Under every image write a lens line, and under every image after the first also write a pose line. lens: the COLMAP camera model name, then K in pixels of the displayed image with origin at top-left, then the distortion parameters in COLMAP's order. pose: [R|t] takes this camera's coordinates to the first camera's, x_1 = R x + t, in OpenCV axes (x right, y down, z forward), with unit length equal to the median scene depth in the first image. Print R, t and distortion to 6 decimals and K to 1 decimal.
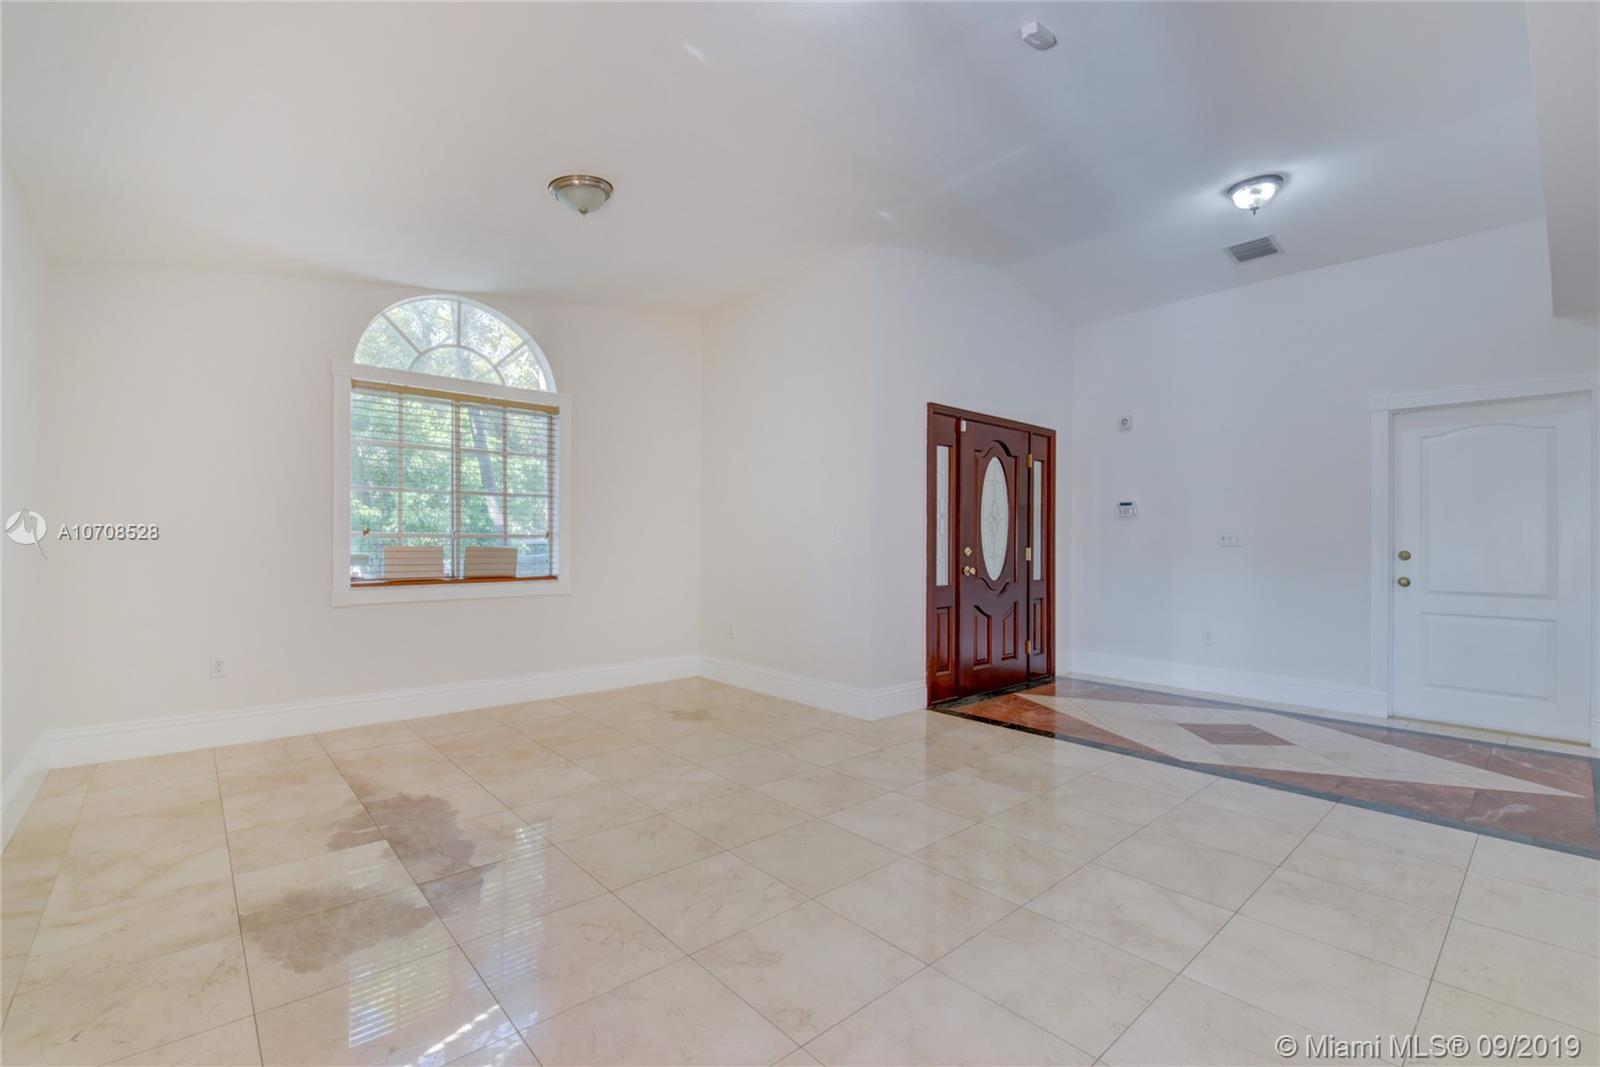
lens RADIAL K [[692.3, 0, 796.3], [0, 692.3, 537.8], [0, 0, 1]] dist [0.000165, -0.012322]
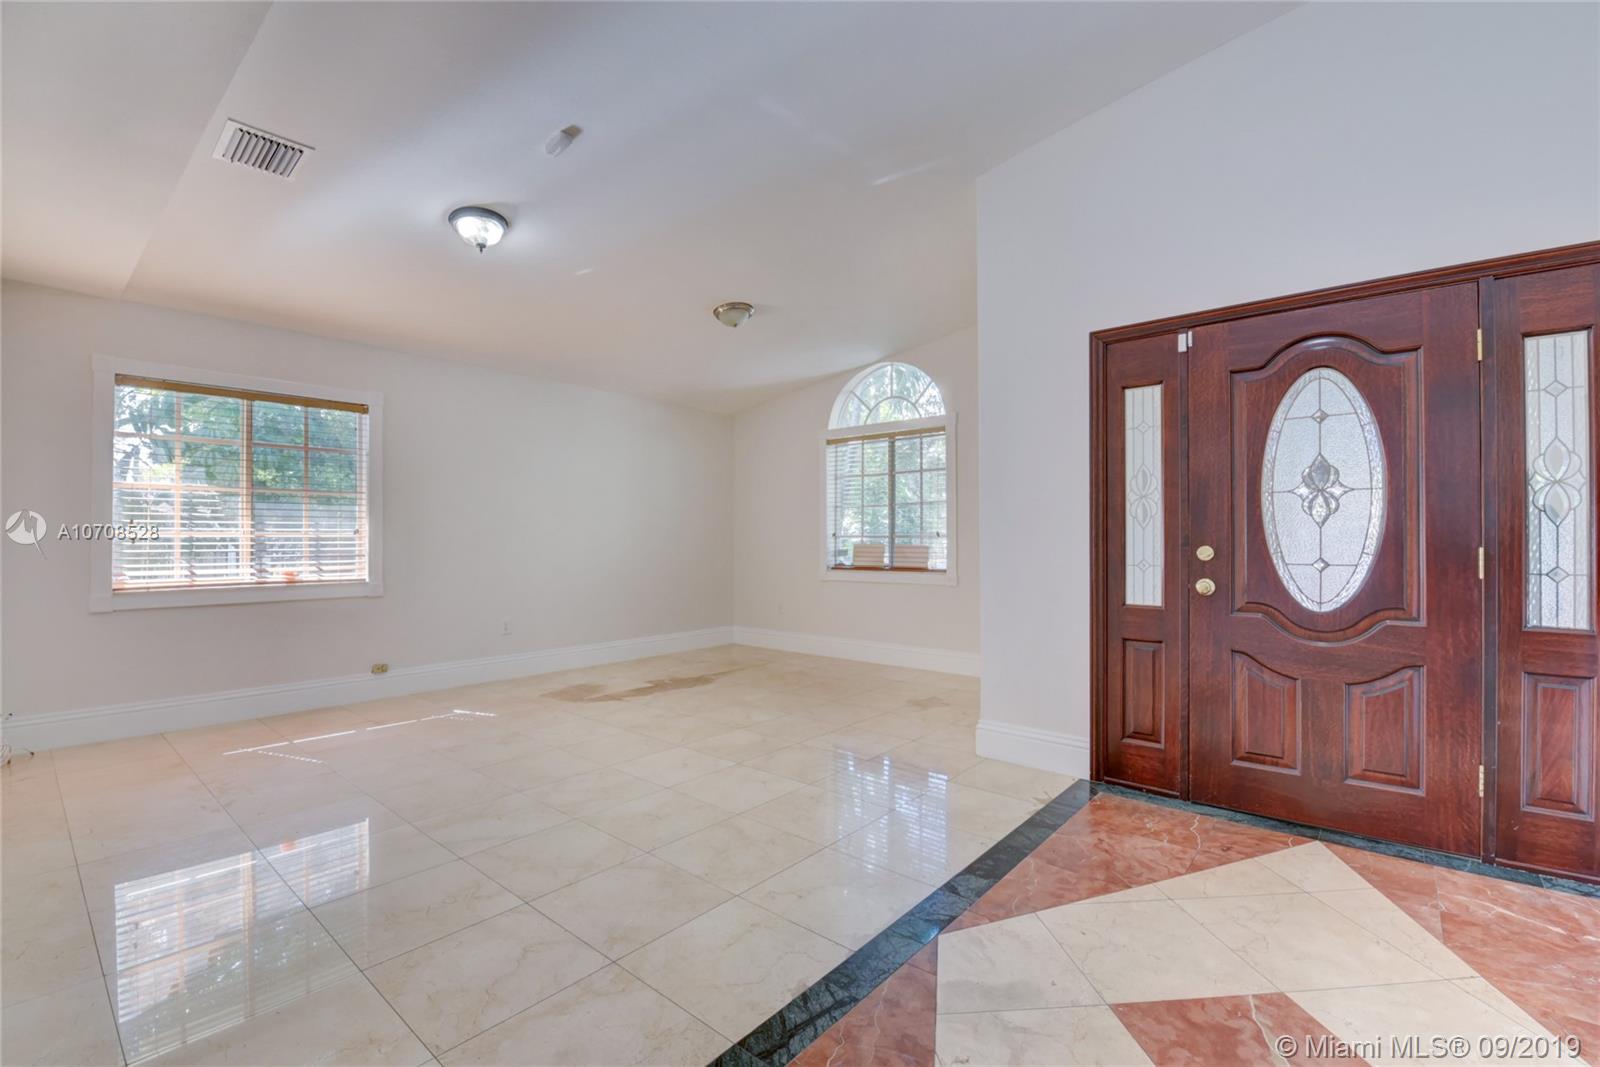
lens RADIAL K [[692.3, 0, 796.3], [0, 692.3, 537.8], [0, 0, 1]] dist [0.000165, -0.012322]
pose [[0.140099, -0.008919, -0.990097, 1.024321], [0.006117, 0.999948, -0.008142, 0.012105], [0.990119, -0.004916, 0.140146, 0.766435]]
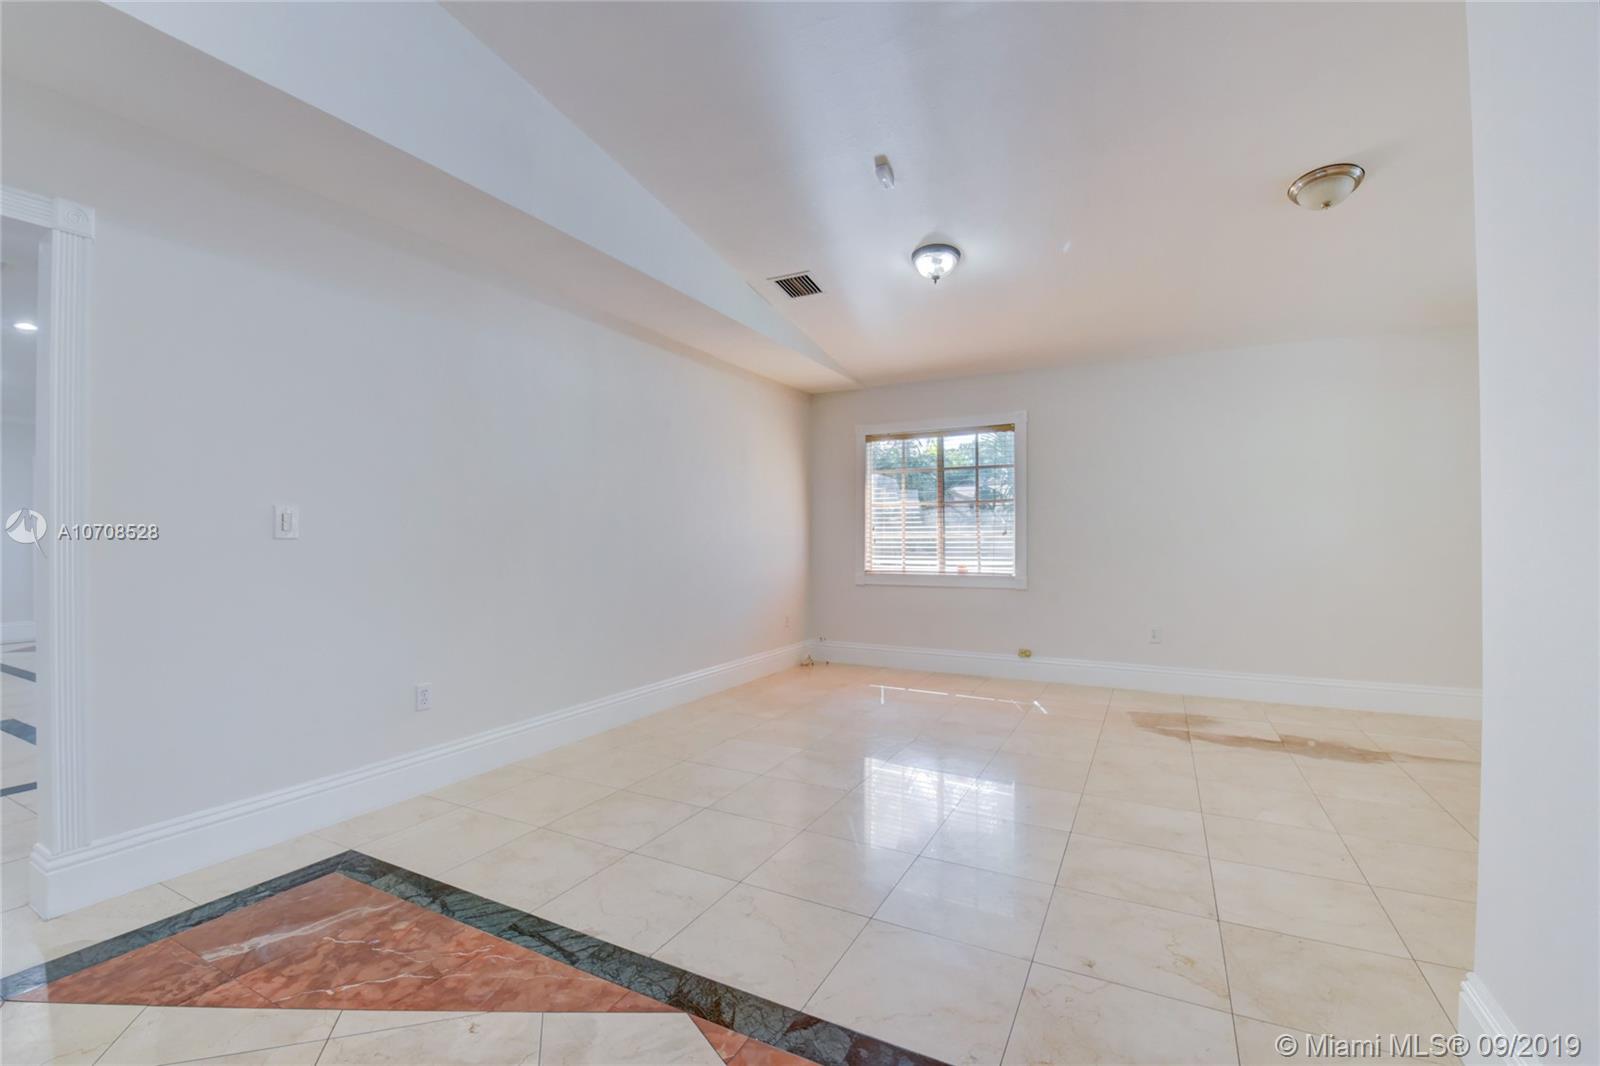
lens RADIAL K [[692.3, 0, 796.3], [0, 692.3, 537.3], [0, 0, 1]] dist [0.000165, -0.012322]
pose [[-0.934562, -0.008285, -0.355703, 0.618464], [-0.004579, 0.999926, -0.011259, 0.013389], [0.355770, -0.008894, -0.934531, 1.368992]]
